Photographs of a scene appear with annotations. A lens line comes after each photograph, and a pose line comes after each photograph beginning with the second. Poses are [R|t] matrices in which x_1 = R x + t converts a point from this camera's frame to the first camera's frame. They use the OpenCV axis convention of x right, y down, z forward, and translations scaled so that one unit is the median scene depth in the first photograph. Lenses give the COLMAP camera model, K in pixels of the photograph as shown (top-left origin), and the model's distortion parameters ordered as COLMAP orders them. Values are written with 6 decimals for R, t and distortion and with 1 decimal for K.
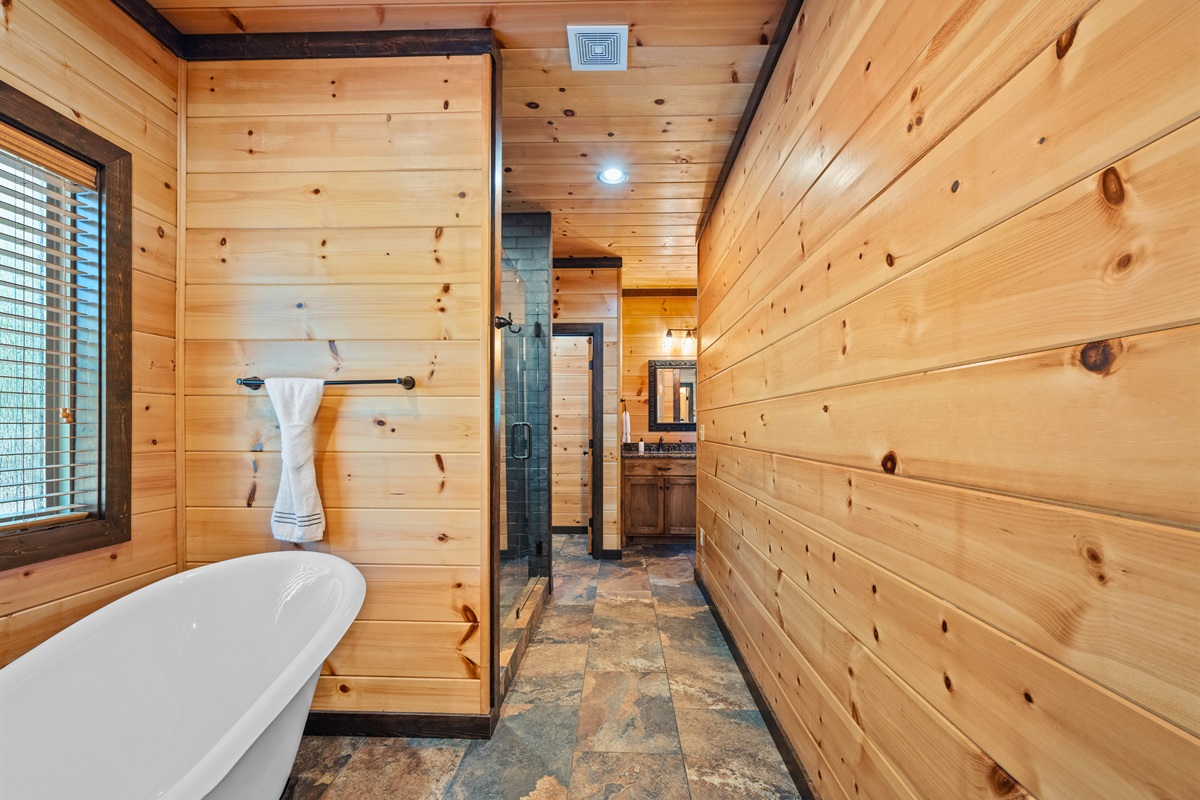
lens RADIAL K [[472.4, 0, 602.1], [0, 472.4, 429.0], [0, 0, 1]] dist [-0.000184, -0.000065]
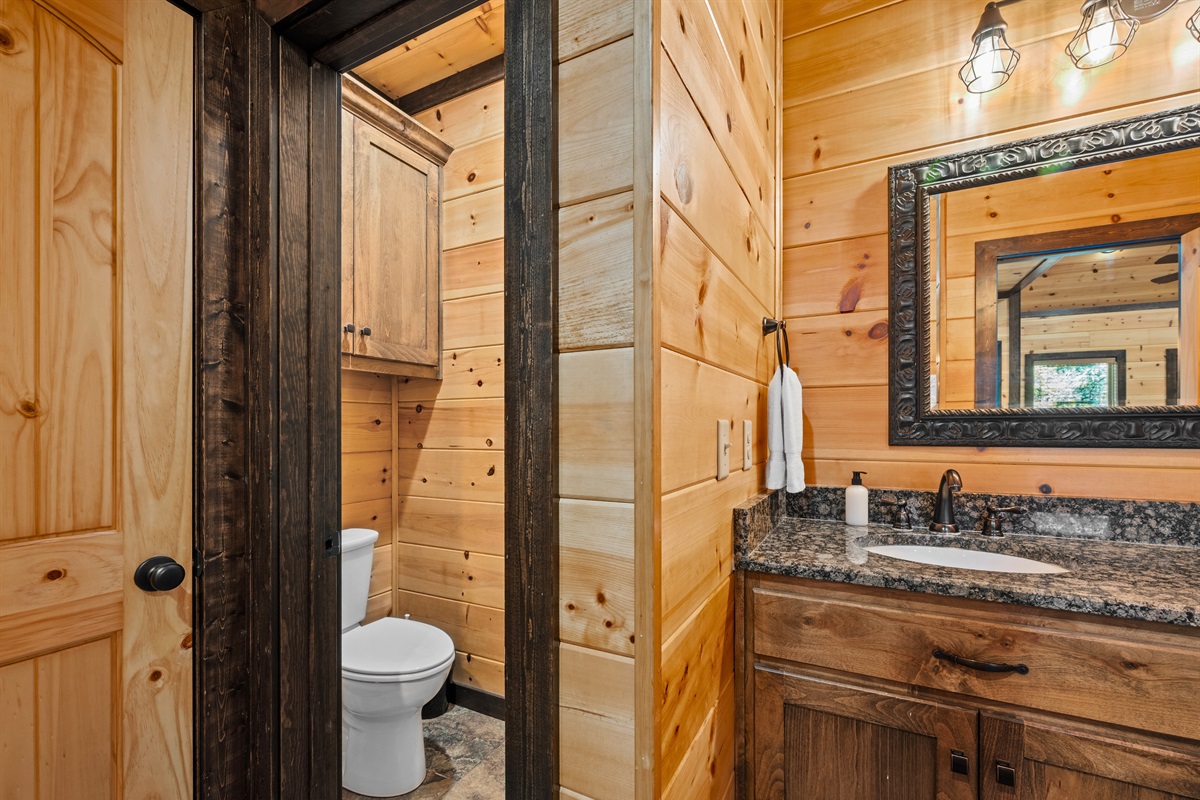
lens RADIAL K [[501.9, 0, 605.0], [0, 501.9, 427.9], [0, 0, 1]] dist [-0.001738, -0.000338]
pose [[0.903219, -0.001713, -0.429178, 0.076875], [0.001422, 0.999998, -0.001000, -0.004410], [0.429179, 0.000293, 0.903220, 0.695808]]
